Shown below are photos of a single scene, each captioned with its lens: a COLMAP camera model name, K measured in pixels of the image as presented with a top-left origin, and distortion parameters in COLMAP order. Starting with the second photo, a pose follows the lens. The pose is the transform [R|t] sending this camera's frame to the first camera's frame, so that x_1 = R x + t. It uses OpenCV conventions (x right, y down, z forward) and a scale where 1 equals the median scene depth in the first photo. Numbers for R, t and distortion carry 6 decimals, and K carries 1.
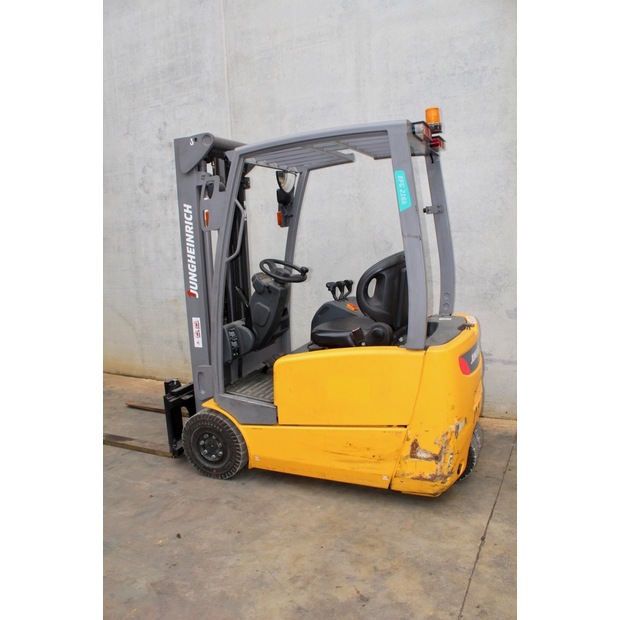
lens RADIAL K [[515.9, 0, 316.0], [0, 515.9, 307.2], [0, 0, 1]] dist [-0.122804, 0.100113]
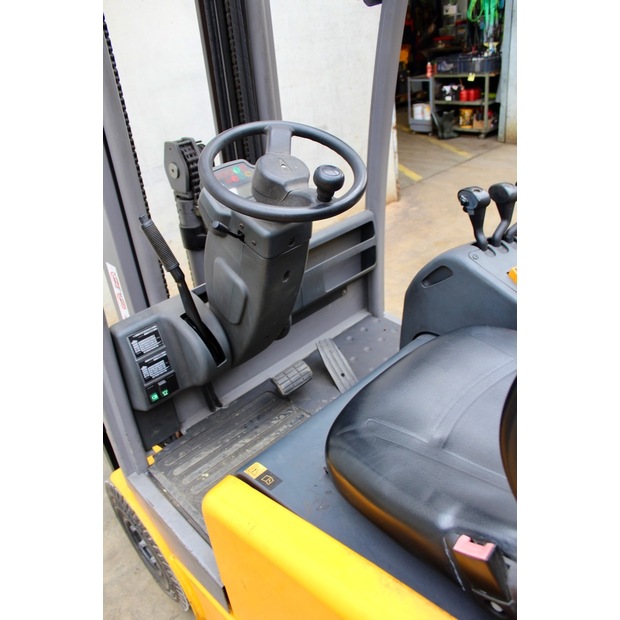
lens RADIAL K [[495.3, 0, 309.9], [0, 495.3, 309.8], [0, 0, 1]] dist [-0.102152, 0.056313]
pose [[0.924610, 0.153610, -0.348569, 0.057302], [-0.008941, 0.923582, 0.383296, -0.100787], [0.380810, -0.351283, 0.855327, 0.745927]]
